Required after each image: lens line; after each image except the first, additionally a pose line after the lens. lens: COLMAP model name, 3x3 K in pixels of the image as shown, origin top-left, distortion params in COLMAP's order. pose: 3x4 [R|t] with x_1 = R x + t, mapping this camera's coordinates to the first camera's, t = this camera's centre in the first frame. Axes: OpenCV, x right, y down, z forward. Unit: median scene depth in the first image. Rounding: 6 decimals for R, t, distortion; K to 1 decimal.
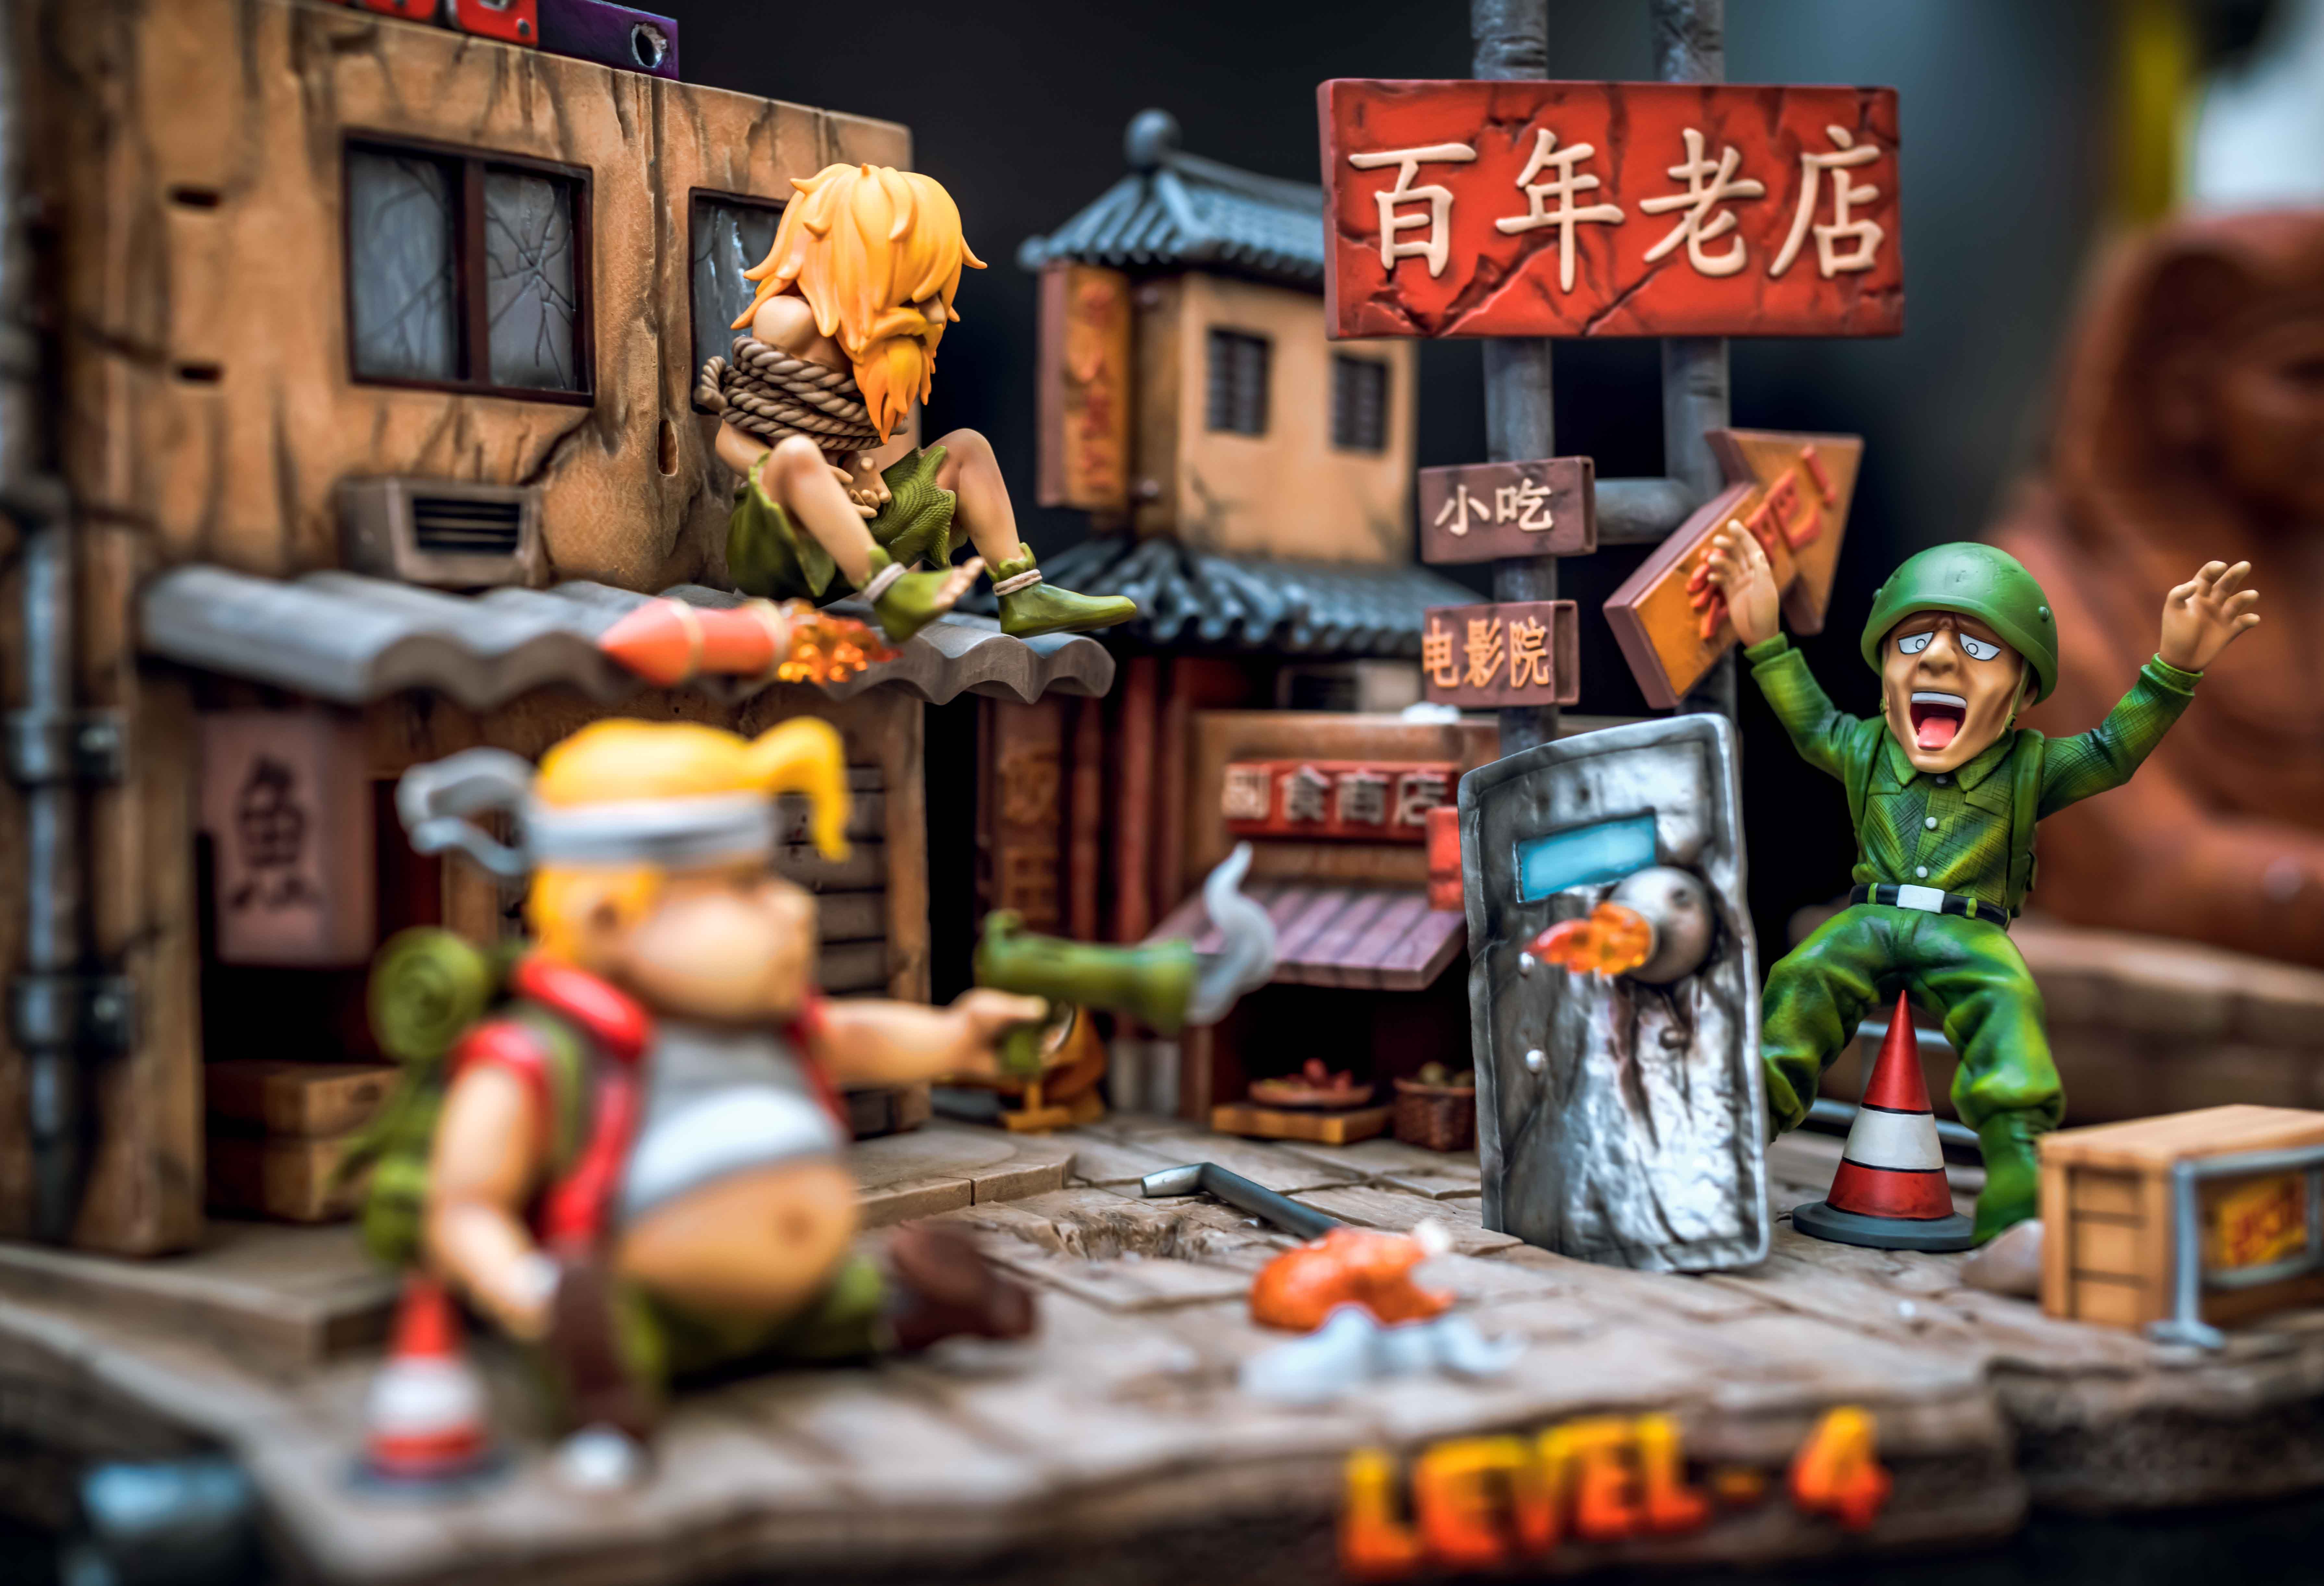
lens RADIAL K [[3436.6, 0, 1165.7], [0, 3436.6, 760.8], [0, 0, 1]] dist [-0.011341, -0.004645]
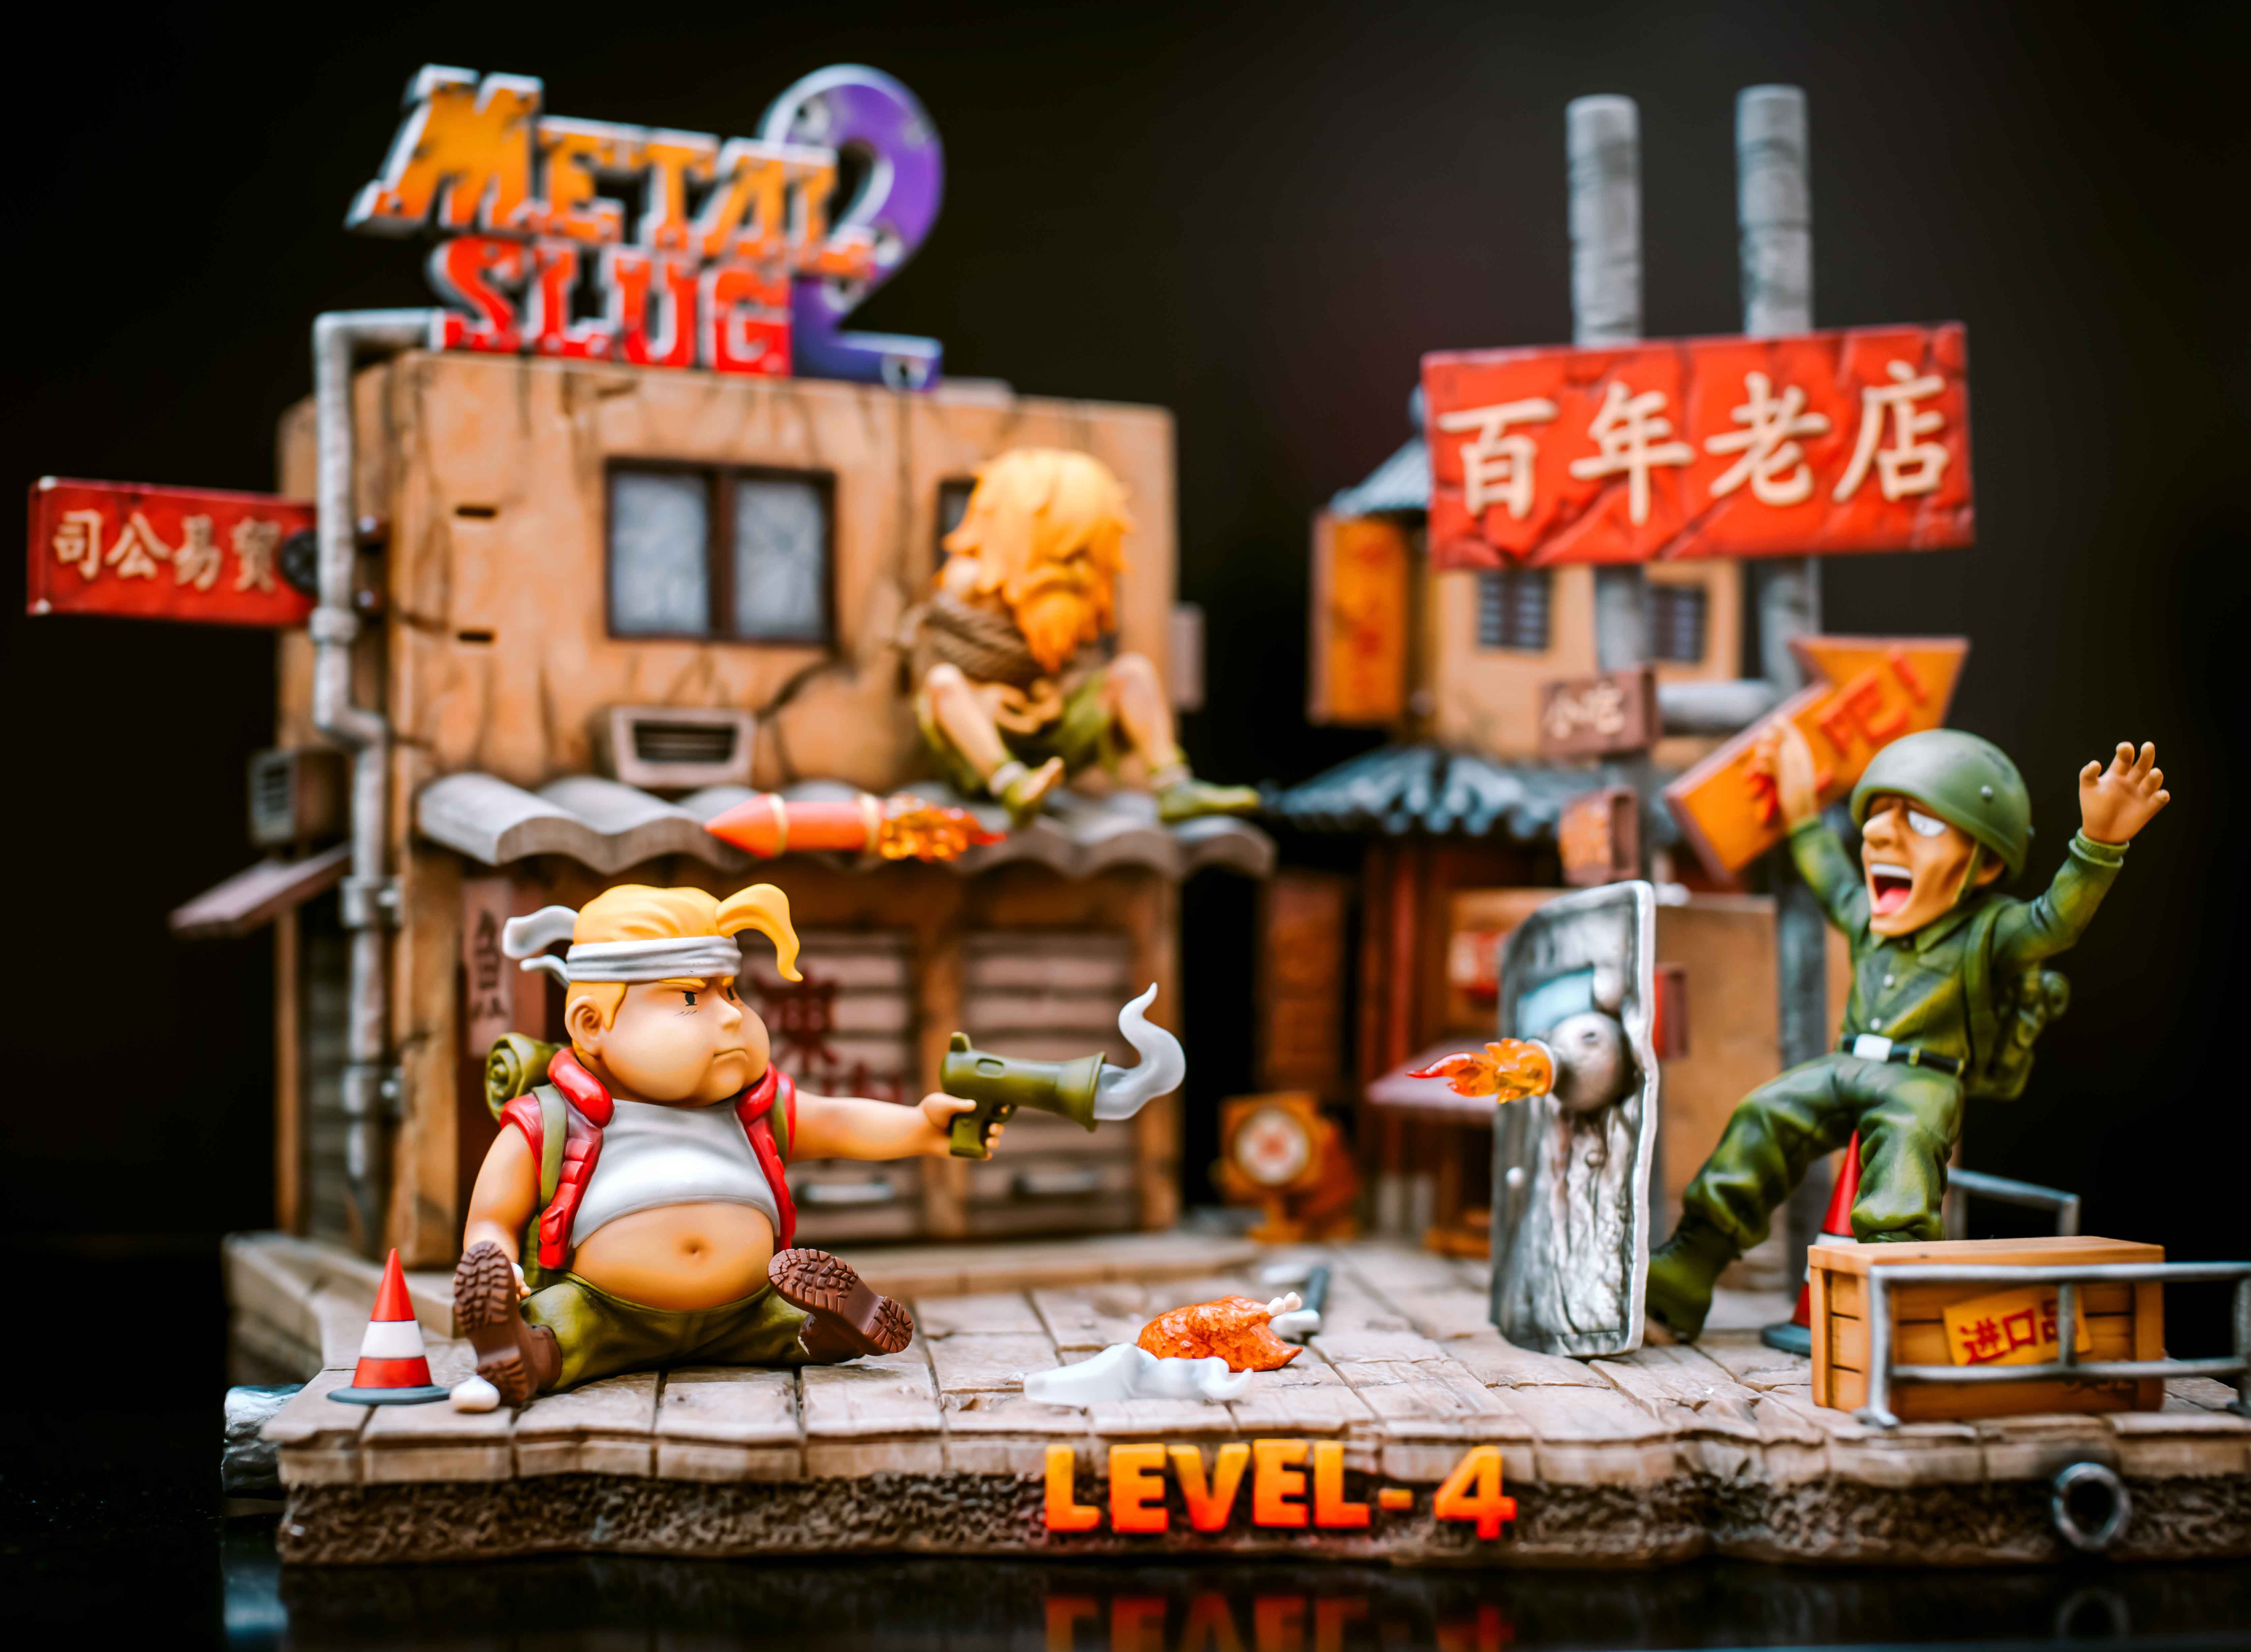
lens RADIAL K [[3513.5, 0, 1125.5], [0, 3513.5, 826.0], [0, 0, 1]] dist [-0.005793, 0.012348]
pose [[0.901711, -0.010805, -0.432203, 0.506944], [-0.011394, 0.998747, -0.048740, 0.026772], [0.432188, 0.048874, 0.900458, -0.147141]]
